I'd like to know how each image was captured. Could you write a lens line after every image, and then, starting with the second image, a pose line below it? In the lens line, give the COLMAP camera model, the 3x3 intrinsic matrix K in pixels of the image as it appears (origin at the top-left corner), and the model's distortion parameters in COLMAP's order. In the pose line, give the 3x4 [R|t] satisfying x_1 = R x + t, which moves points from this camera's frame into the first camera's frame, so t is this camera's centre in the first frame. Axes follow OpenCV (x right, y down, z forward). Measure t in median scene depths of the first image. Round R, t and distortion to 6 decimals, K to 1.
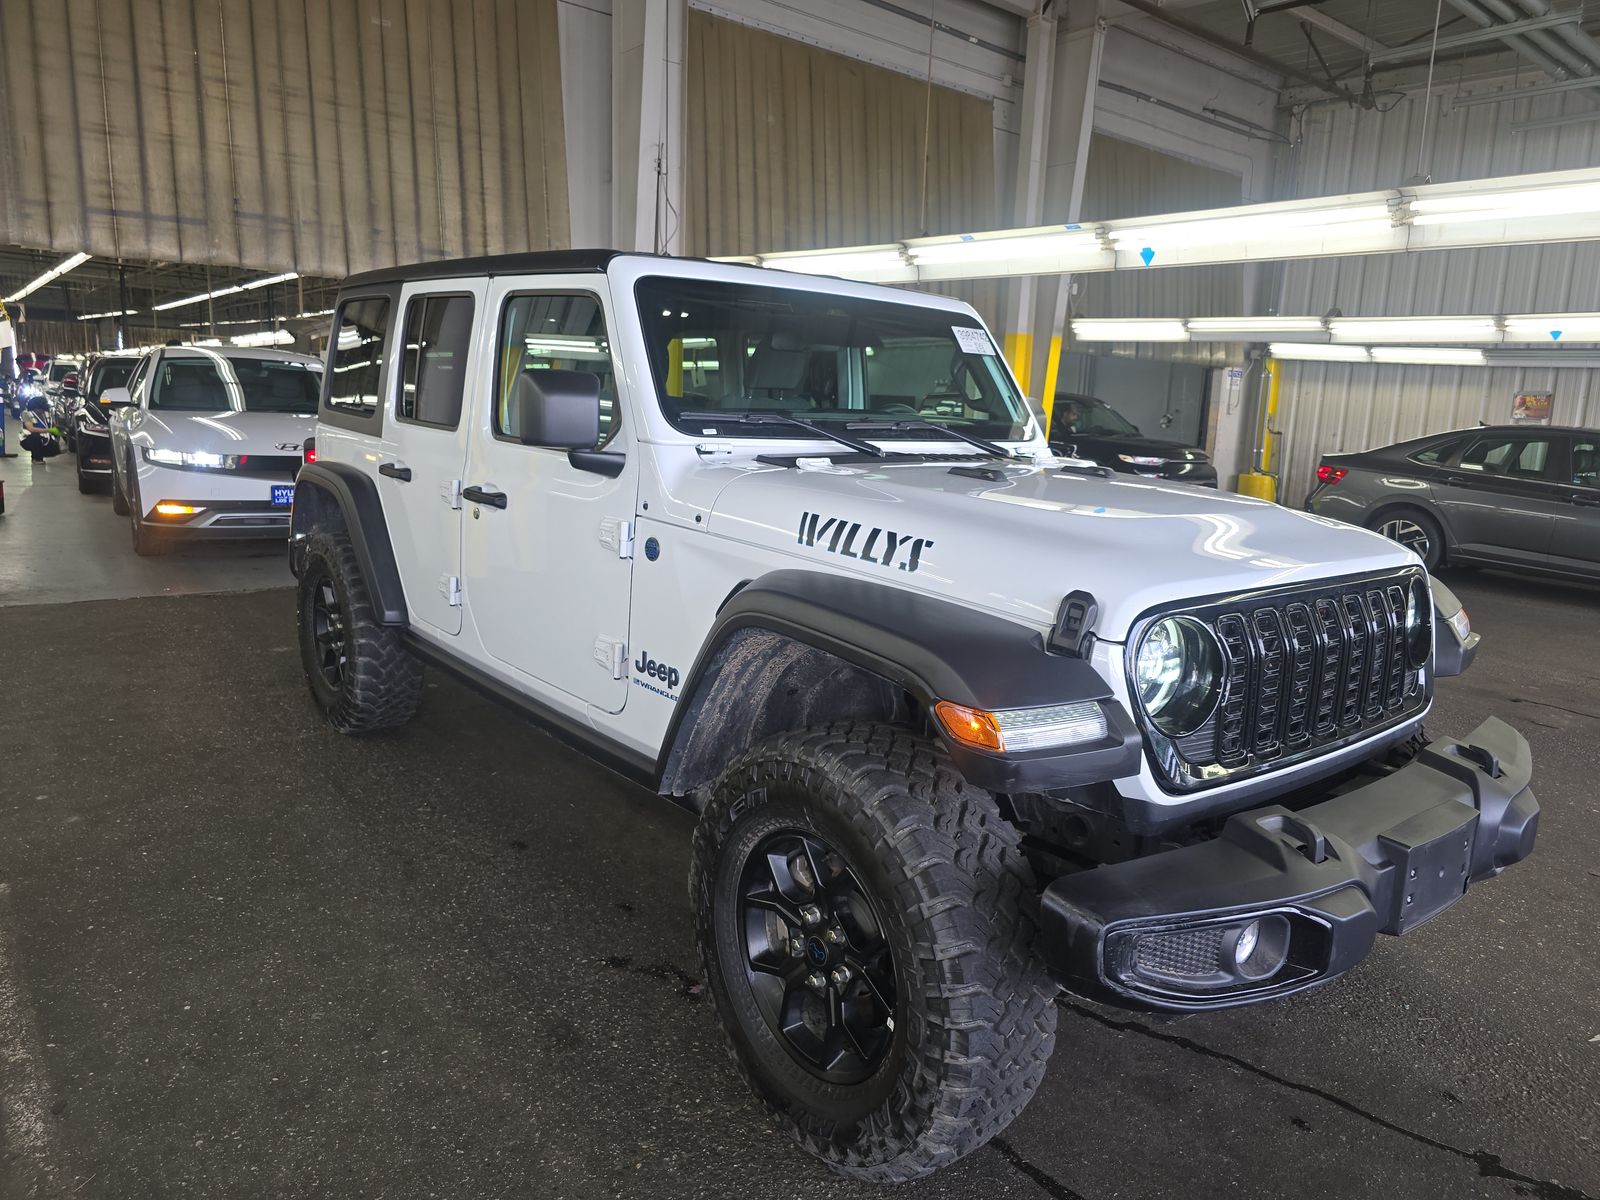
lens RADIAL K [[1075.3, 0, 815.0], [0, 1075.3, 598.6], [0, 0, 1]] dist [0.029060, -0.022200]
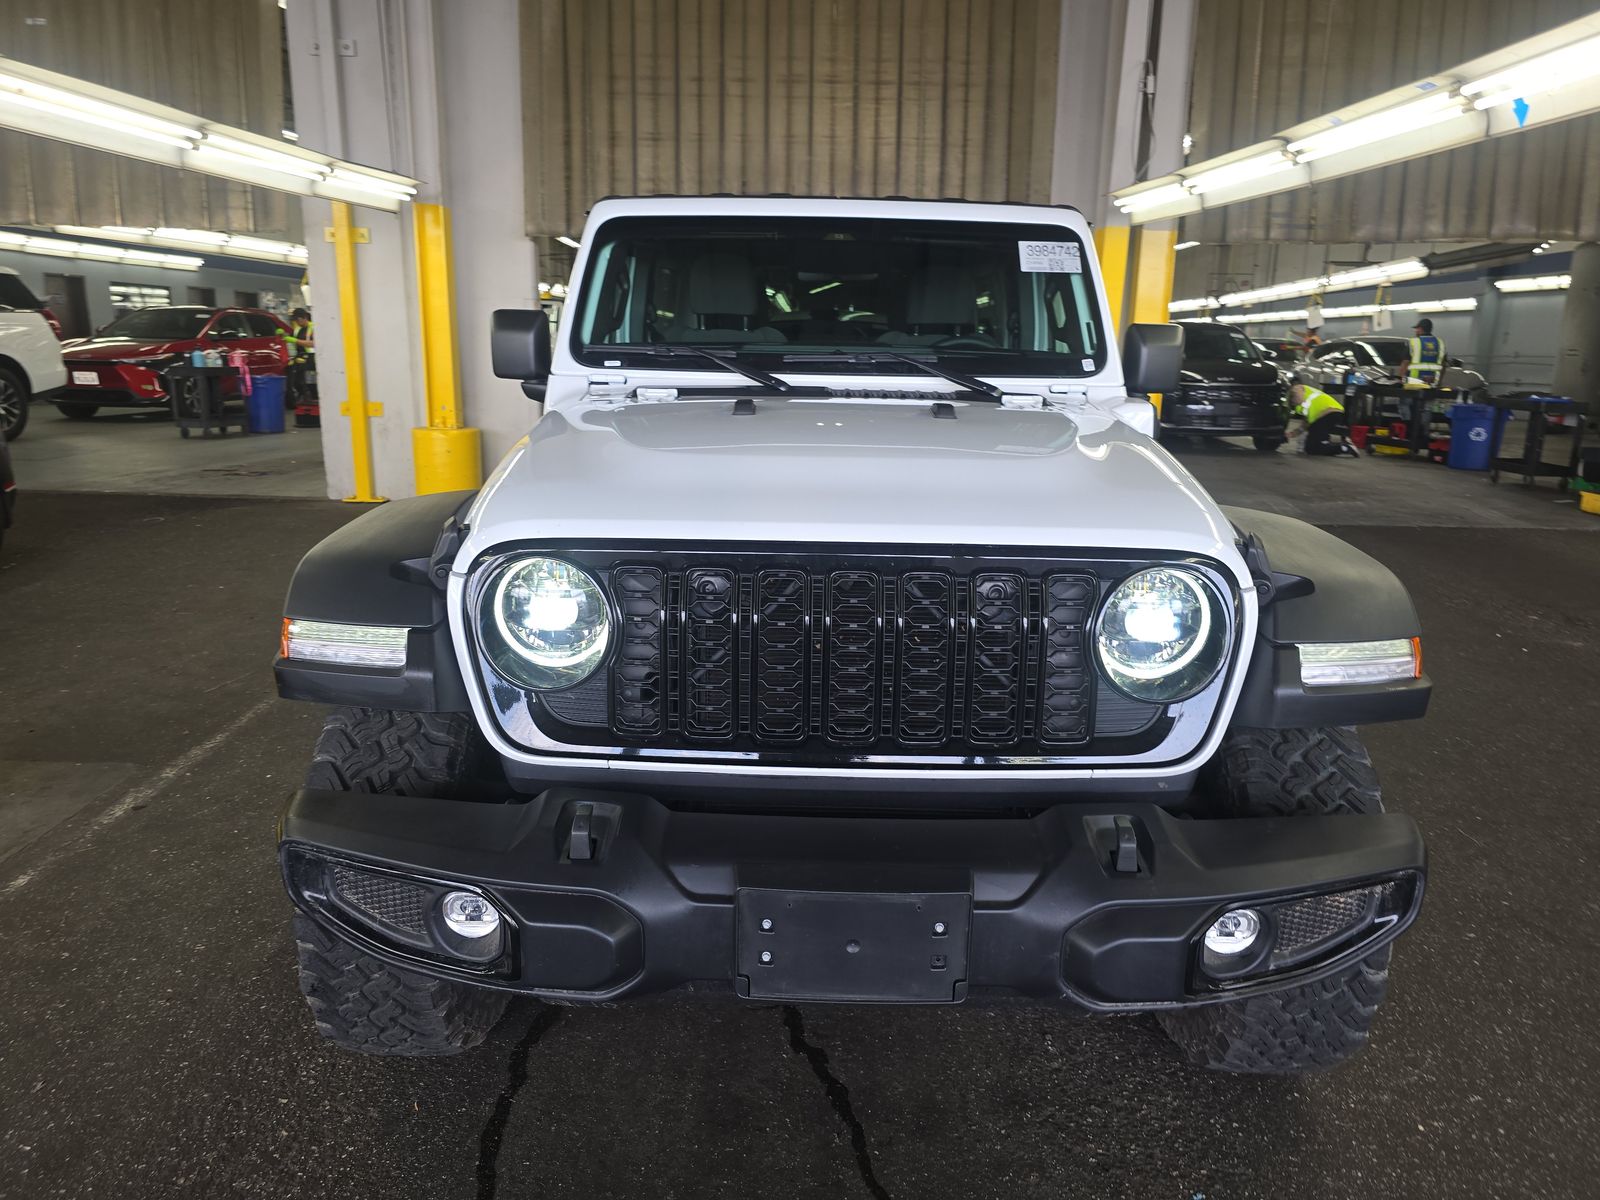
lens RADIAL K [[1075.3, 0, 811.4], [0, 1075.3, 608.1], [0, 0, 1]] dist [0.029060, -0.022200]
pose [[0.772294, 0.130115, -0.621797, 0.320494], [-0.102504, 0.991497, 0.080164, -0.010269], [0.626940, 0.001826, 0.779065, 0.134689]]
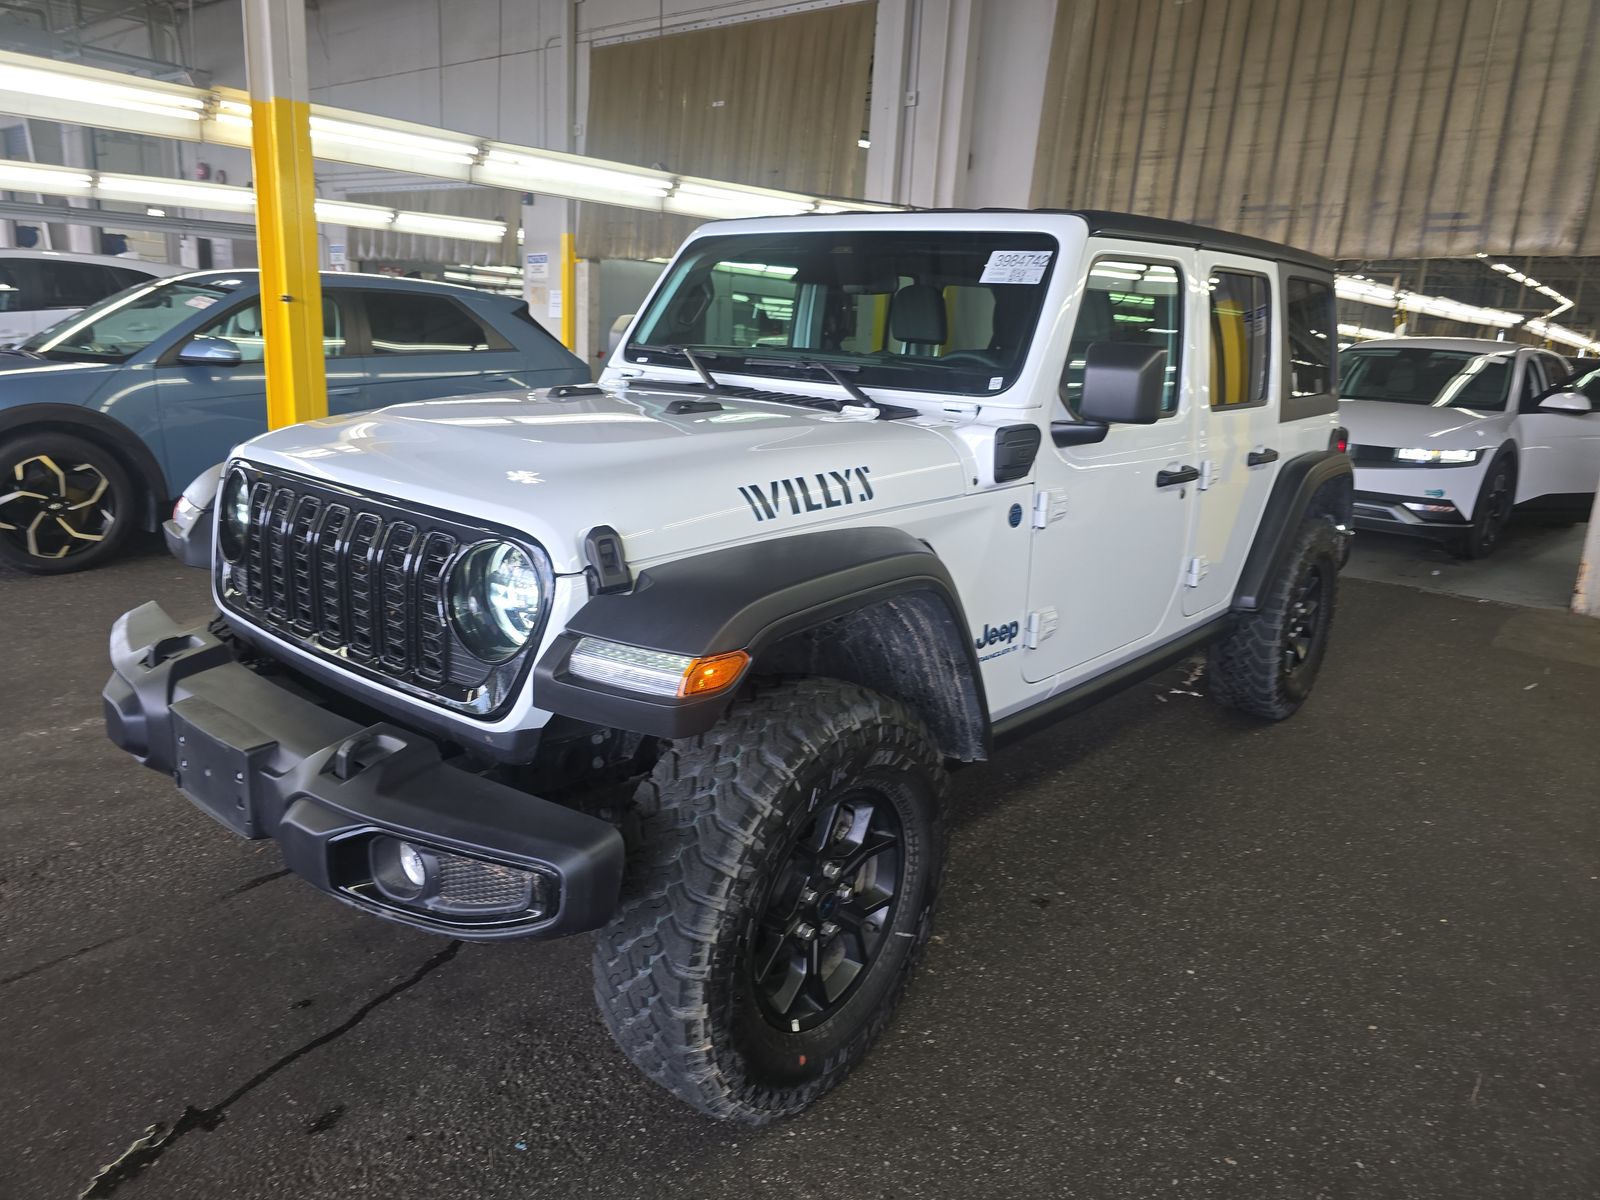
lens RADIAL K [[1075.3, 0, 805.1], [0, 1075.3, 605.7], [0, 0, 1]] dist [0.029060, -0.022200]
pose [[0.190679, 0.212512, -0.958374, 0.521979], [-0.223836, 0.959980, 0.168334, -0.058705], [0.955792, 0.182421, 0.230616, 0.413667]]
